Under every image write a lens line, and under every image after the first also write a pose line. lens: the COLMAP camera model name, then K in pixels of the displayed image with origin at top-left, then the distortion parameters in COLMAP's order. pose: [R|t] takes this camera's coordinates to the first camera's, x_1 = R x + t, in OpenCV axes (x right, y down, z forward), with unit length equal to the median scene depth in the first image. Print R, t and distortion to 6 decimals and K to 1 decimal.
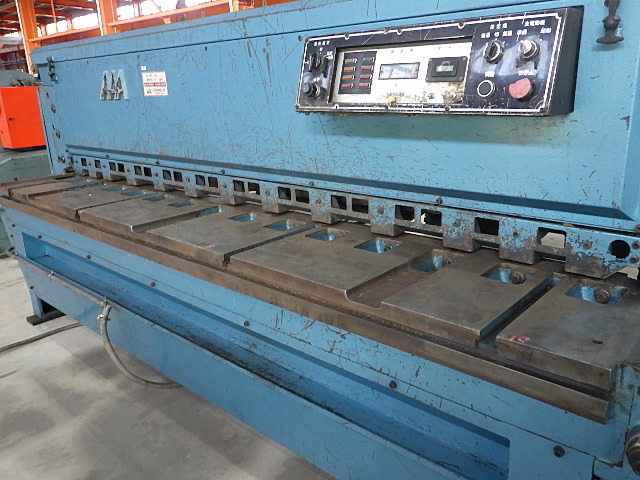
lens RADIAL K [[522.6, 0, 317.5], [0, 522.6, 242.7], [0, 0, 1]] dist [0.000032, -0.013021]
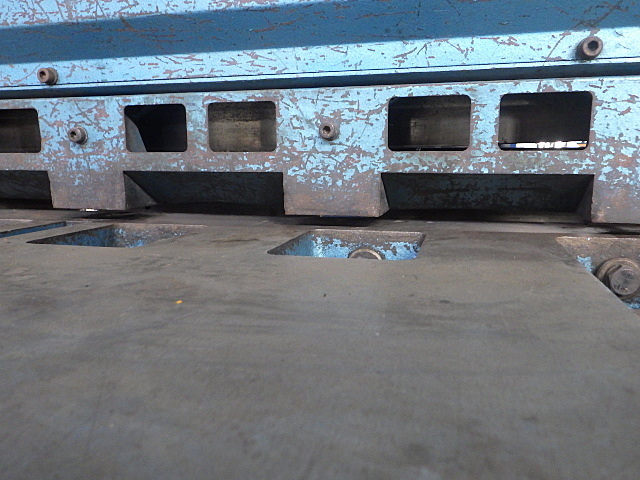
lens RADIAL K [[522.6, 0, 321.4], [0, 522.6, 239.9], [0, 0, 1]] dist [0.000032, -0.013021]
pose [[0.886705, -0.039860, 0.460614, -0.017399], [0.106227, 0.987188, -0.119063, 0.035334], [-0.449967, 0.154503, 0.879579, 0.871065]]
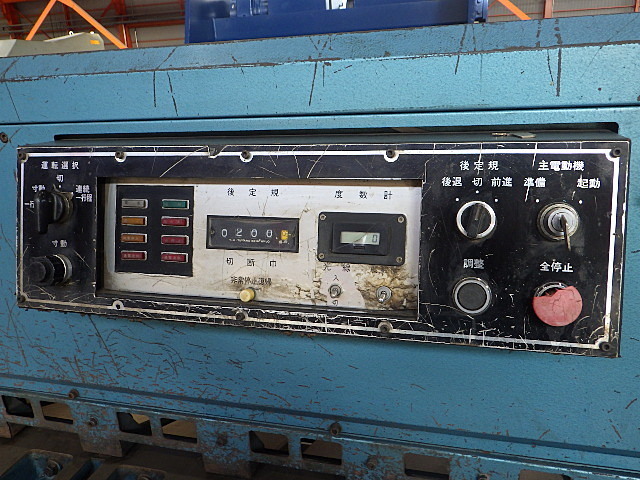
lens RADIAL K [[522.6, 0, 319.7], [0, 522.6, 241.3], [0, 0, 1]] dist [0.000032, -0.013021]
pose [[0.887461, -0.140510, 0.438941, -0.000213], [0.149980, 0.988601, 0.013230, -0.298507], [-0.435797, 0.054091, 0.898418, 0.510305]]
